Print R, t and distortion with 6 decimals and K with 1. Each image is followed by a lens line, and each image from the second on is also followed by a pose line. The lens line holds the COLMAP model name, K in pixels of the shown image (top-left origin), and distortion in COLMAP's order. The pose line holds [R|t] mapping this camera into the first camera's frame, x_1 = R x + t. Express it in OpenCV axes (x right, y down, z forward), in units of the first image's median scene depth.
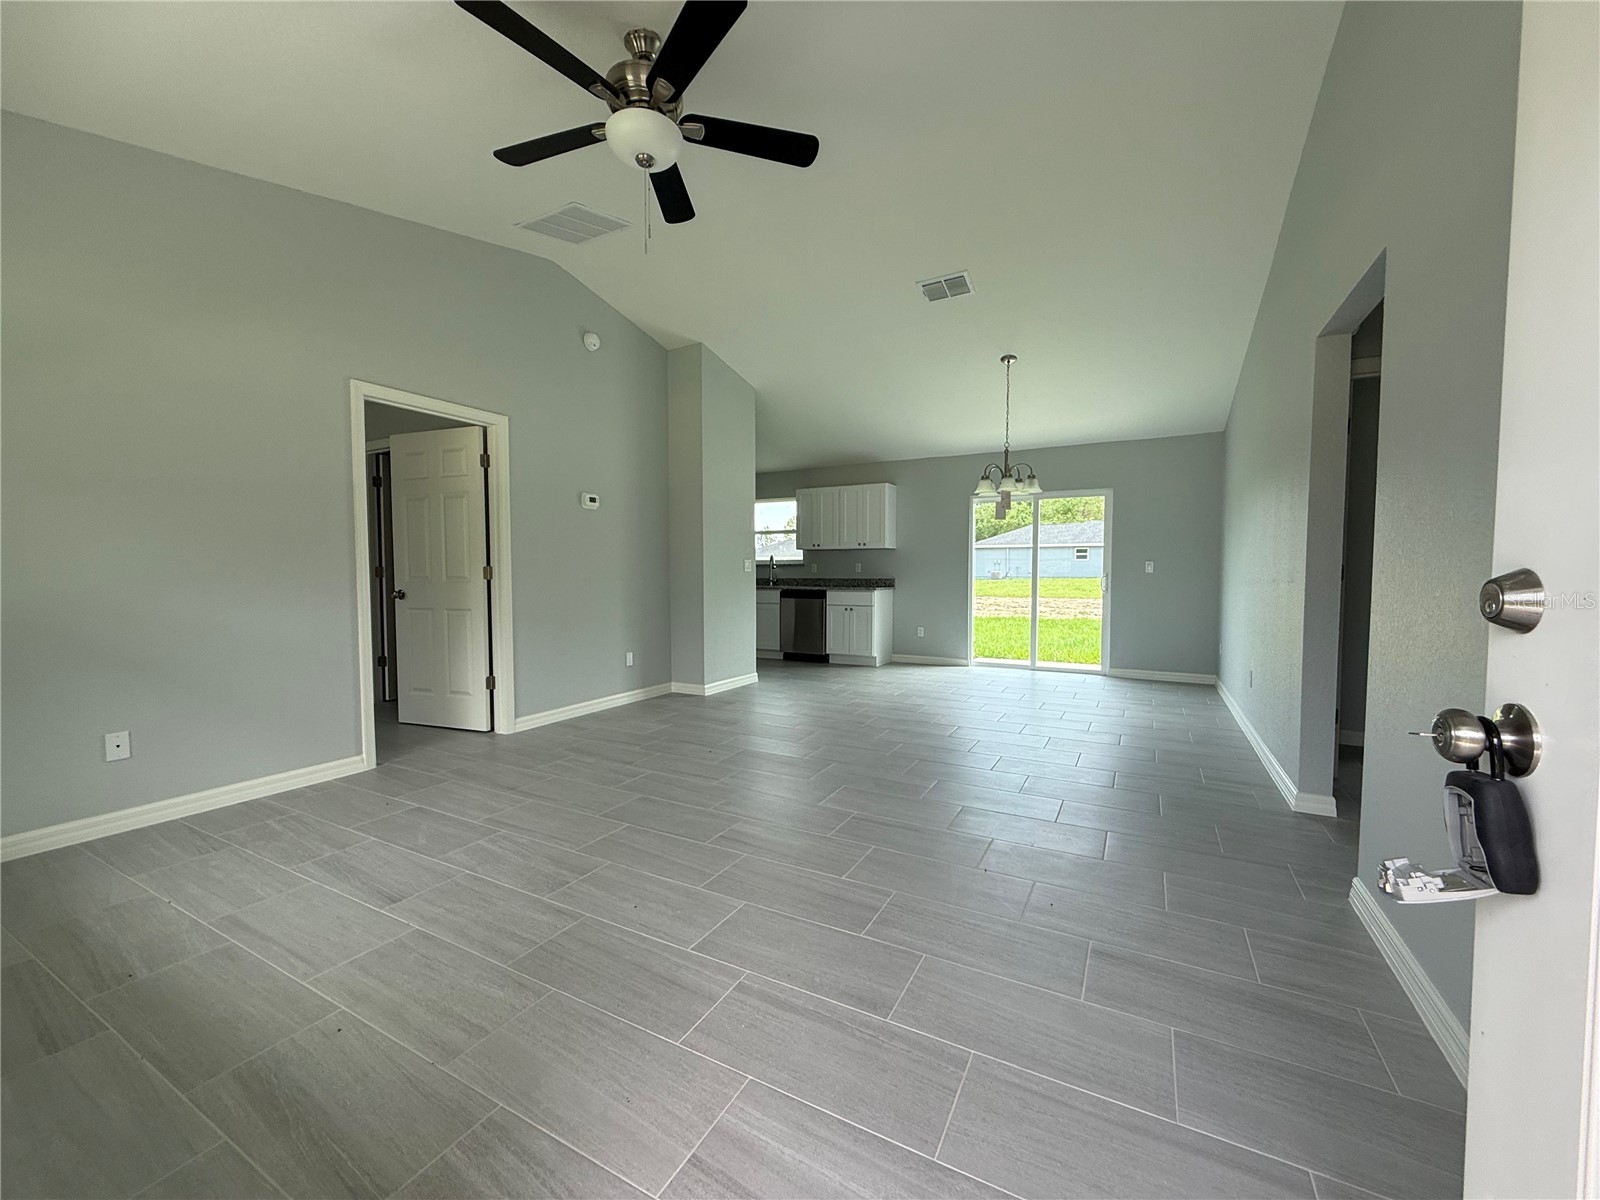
lens RADIAL K [[635.8, 0, 803.4], [0, 635.8, 602.0], [0, 0, 1]] dist [-0.000847, -0.000122]
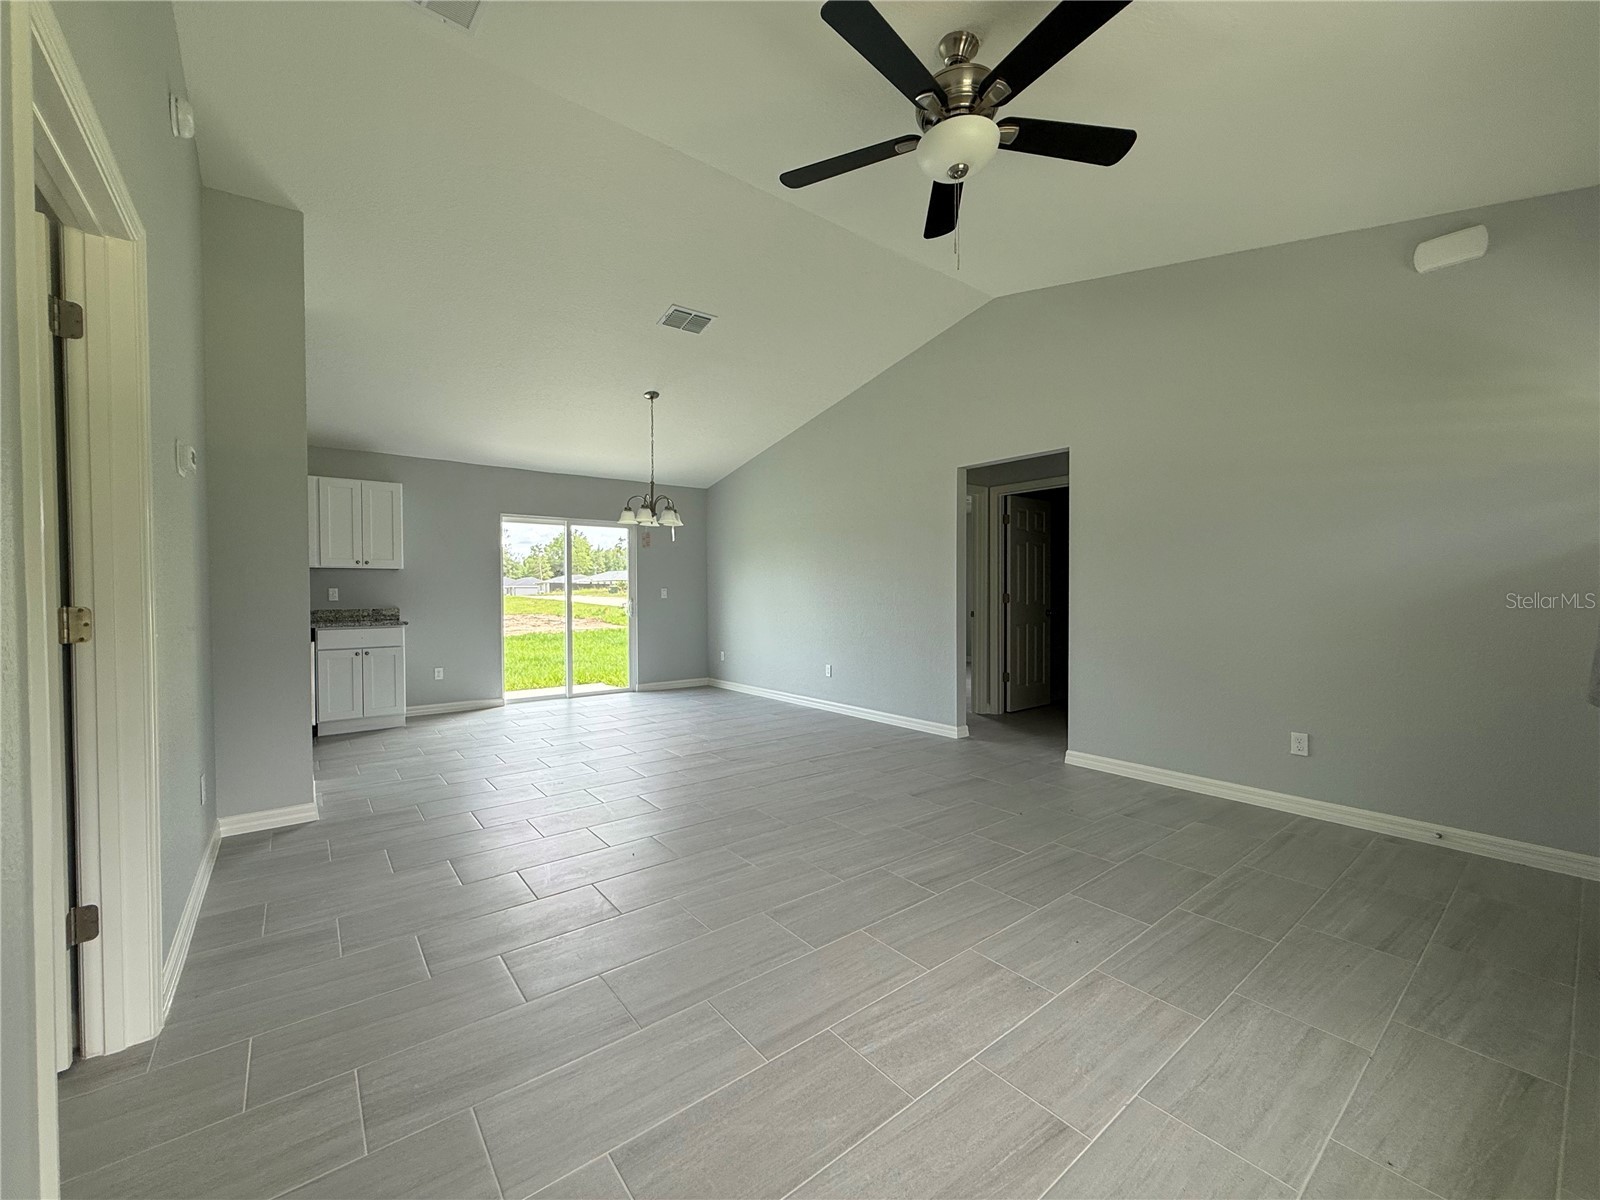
lens RADIAL K [[635.8, 0, 789.2], [0, 635.8, 600.4], [0, 0, 1]] dist [-0.000847, -0.000122]
pose [[0.405962, -0.014938, 0.913768, -0.539707], [0.046893, 0.998890, -0.004504, -0.031627], [-0.912686, 0.044678, 0.406212, 0.389110]]
